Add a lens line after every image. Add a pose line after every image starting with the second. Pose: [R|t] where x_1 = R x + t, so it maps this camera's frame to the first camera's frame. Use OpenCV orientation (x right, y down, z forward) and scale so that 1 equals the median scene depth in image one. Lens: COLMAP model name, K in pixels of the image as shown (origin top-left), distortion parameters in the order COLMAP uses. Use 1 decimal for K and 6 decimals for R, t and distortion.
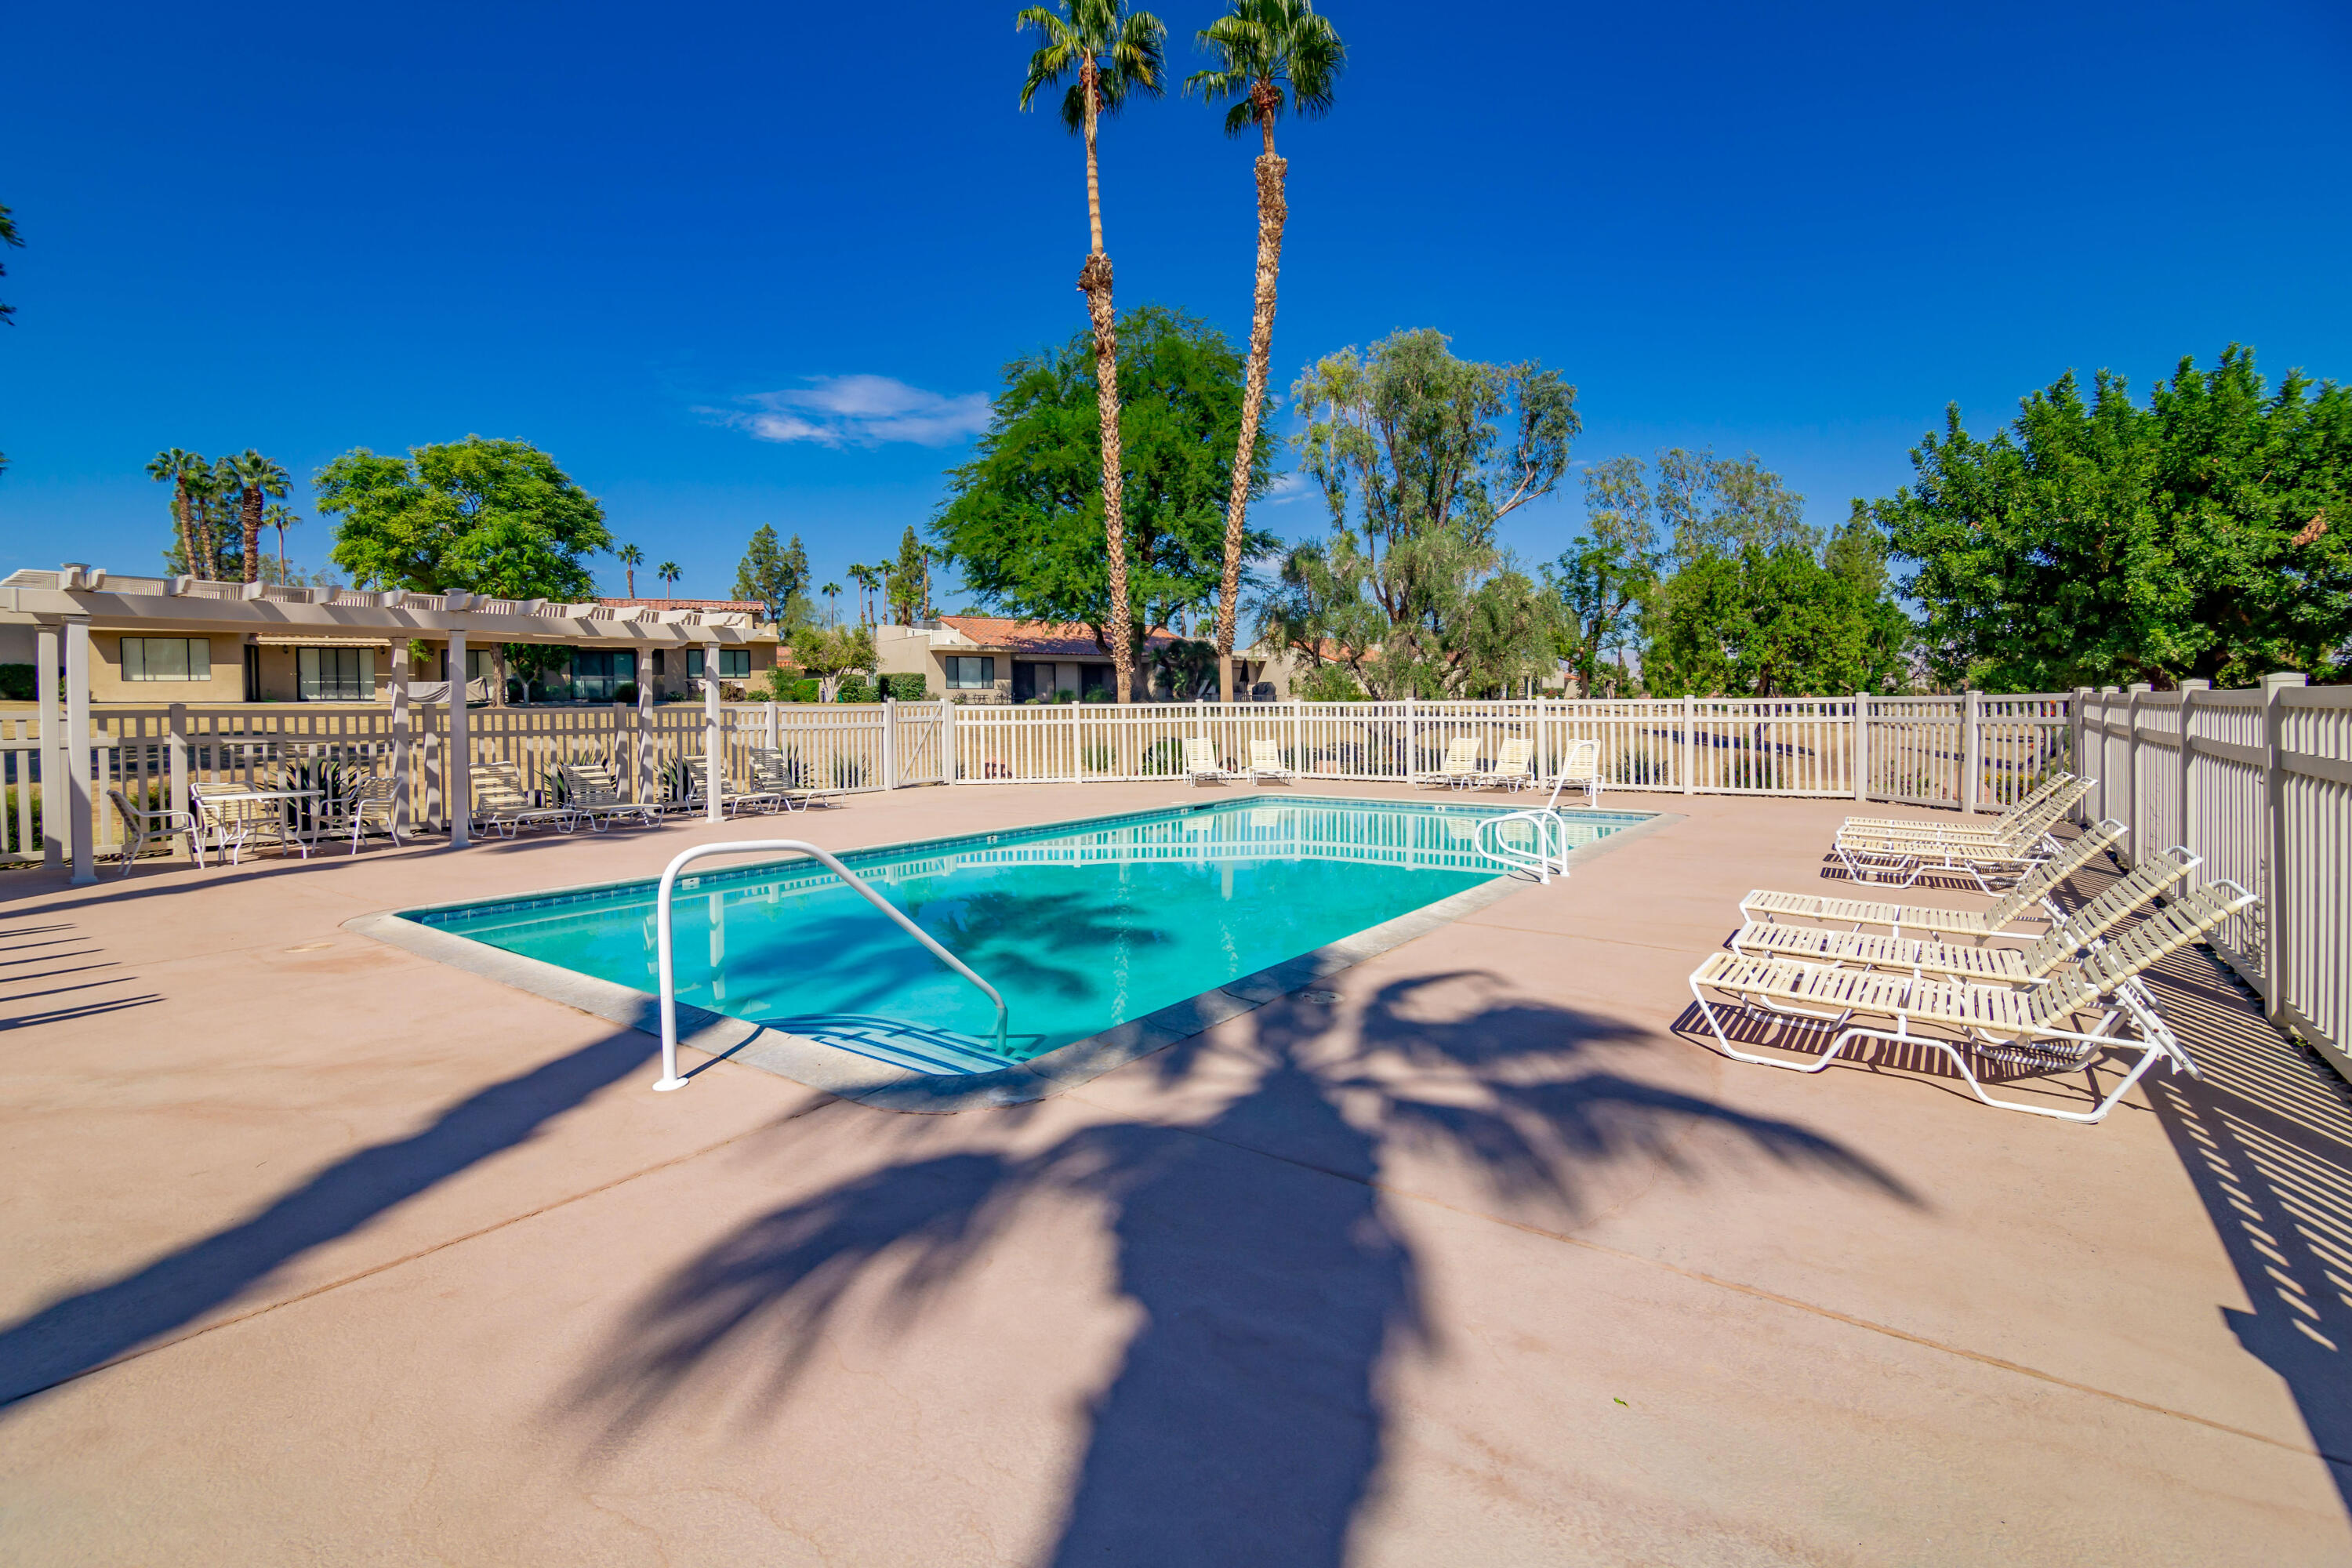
lens RADIAL K [[1068.3, 0, 1167.8], [0, 1068.3, 752.4], [0, 0, 1]] dist [-0.010557, -0.000200]
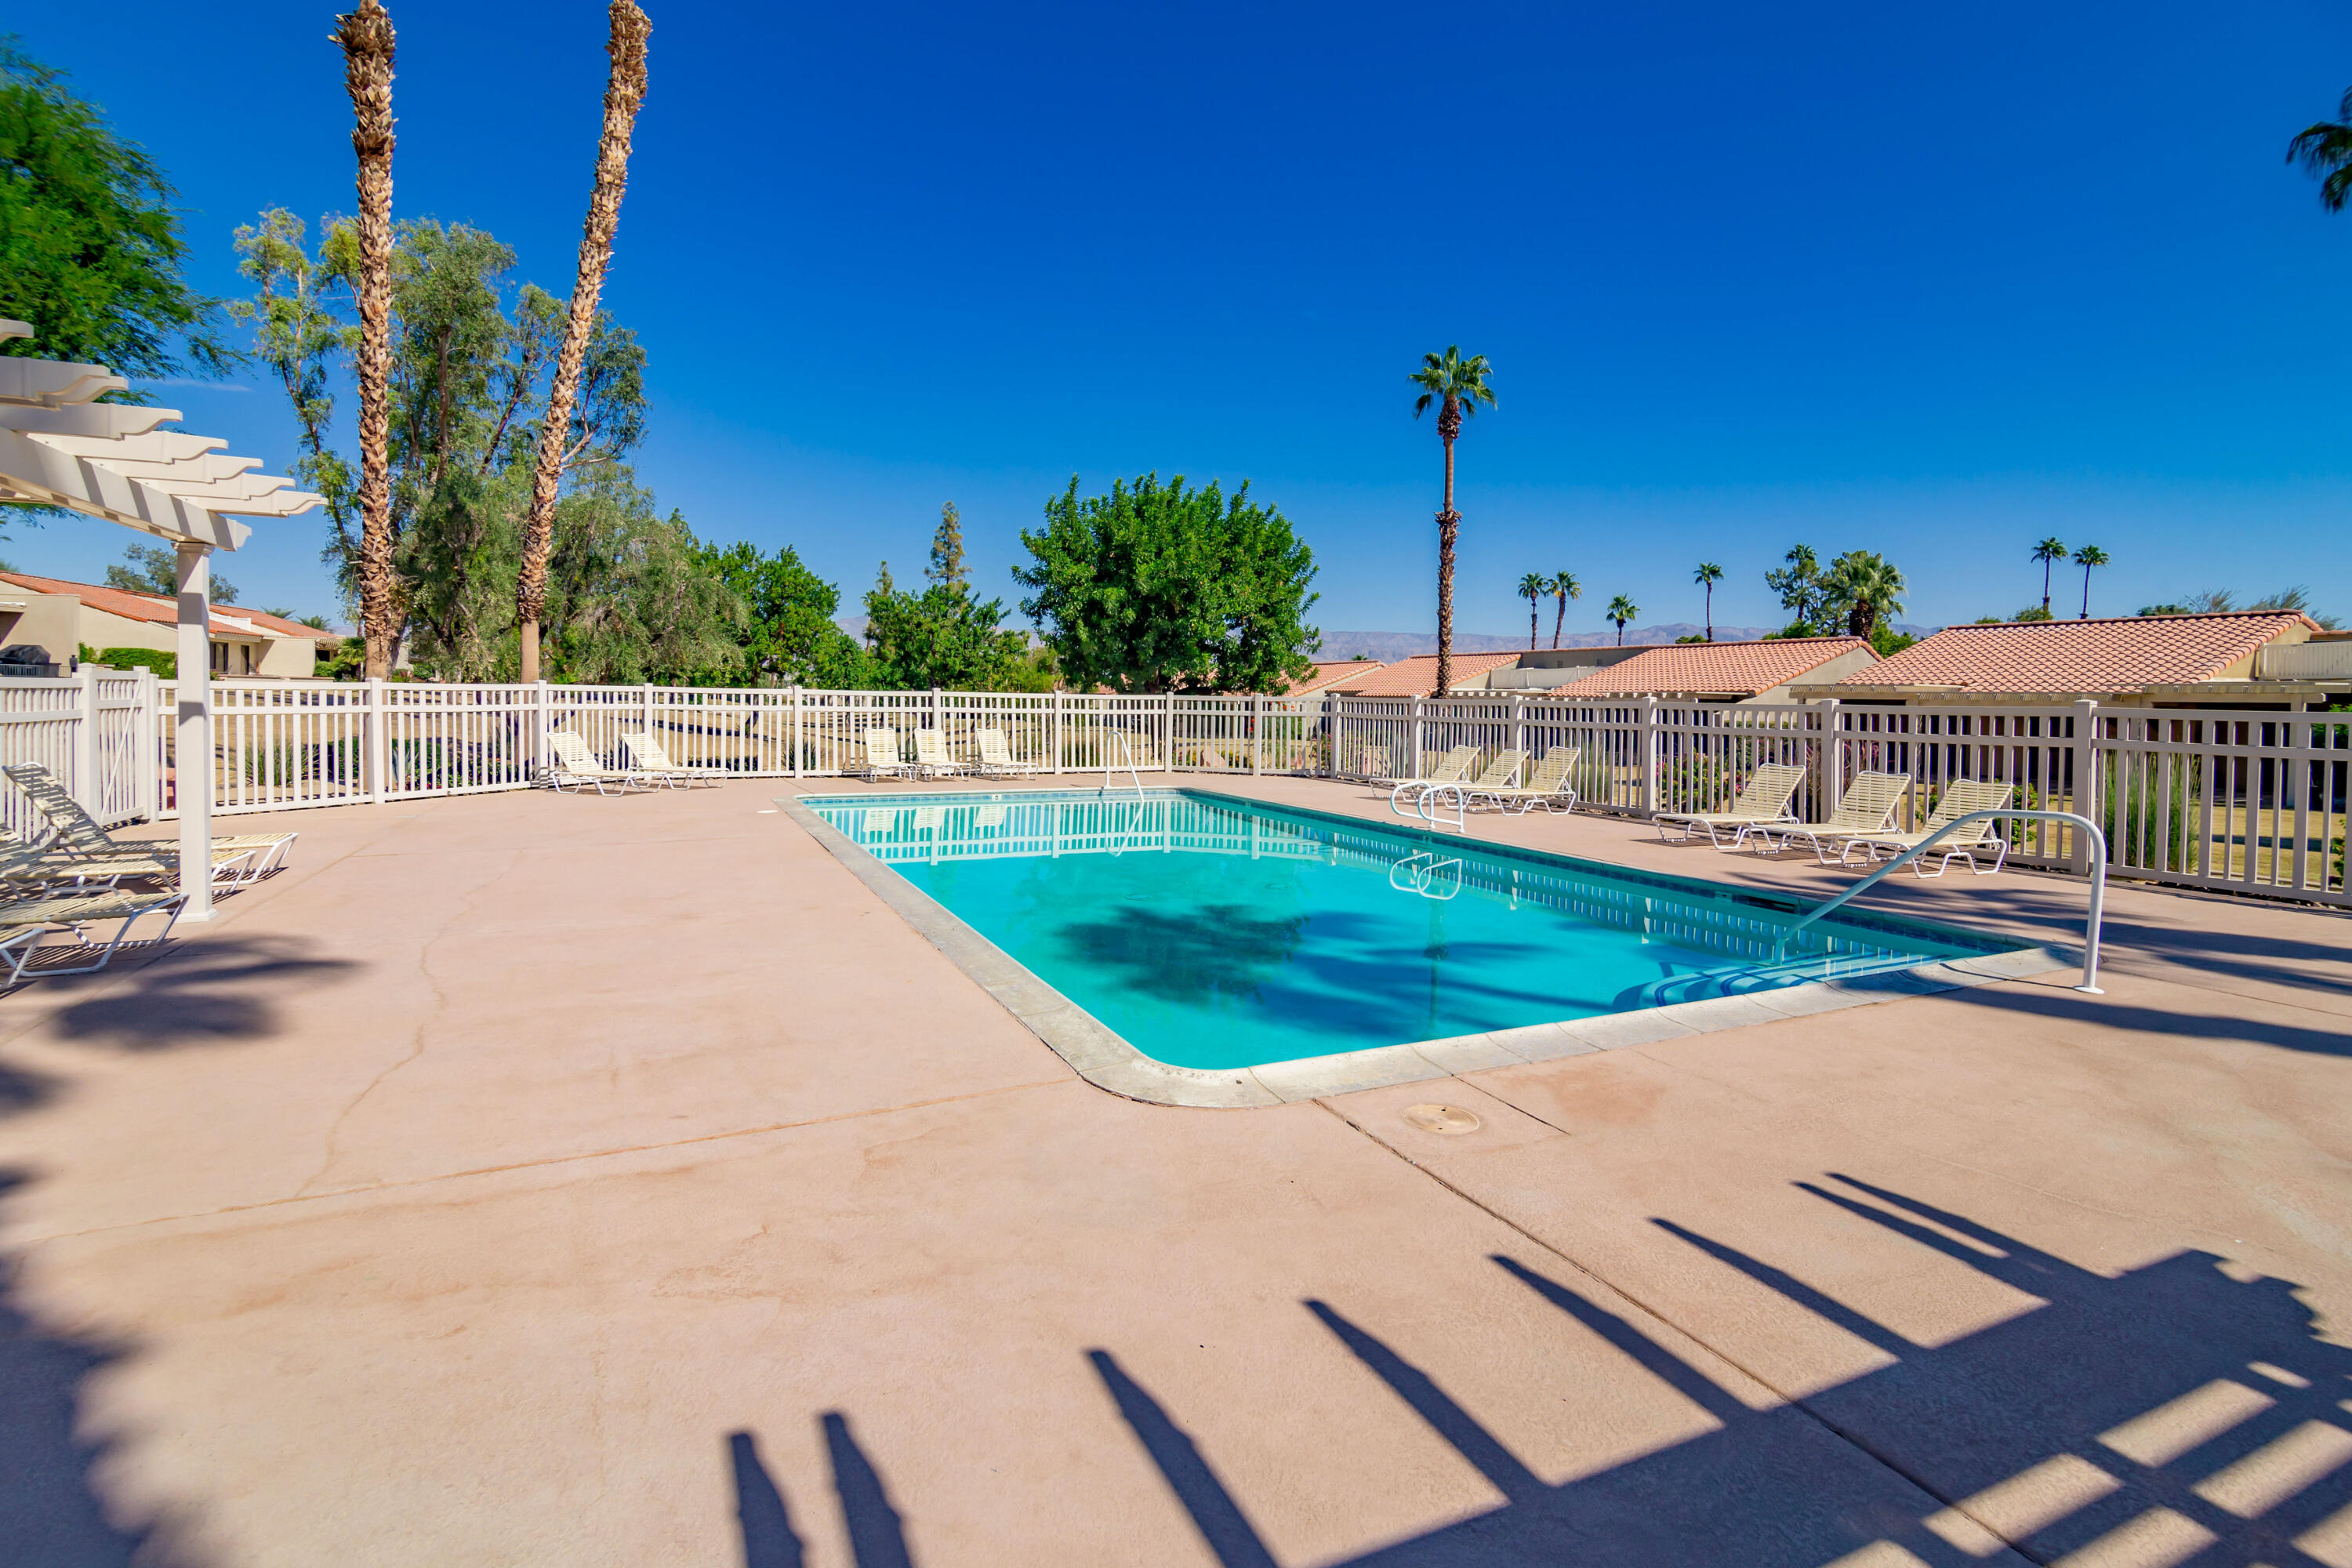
lens RADIAL K [[1068.3, 0, 1167.8], [0, 1068.3, 752.4], [0, 0, 1]] dist [-0.010557, -0.000200]
pose [[0.498325, -0.024385, 0.866647, -0.474725], [0.014883, 0.999698, 0.019571, -0.007297], [-0.866863, 0.003146, 0.498537, 0.291368]]
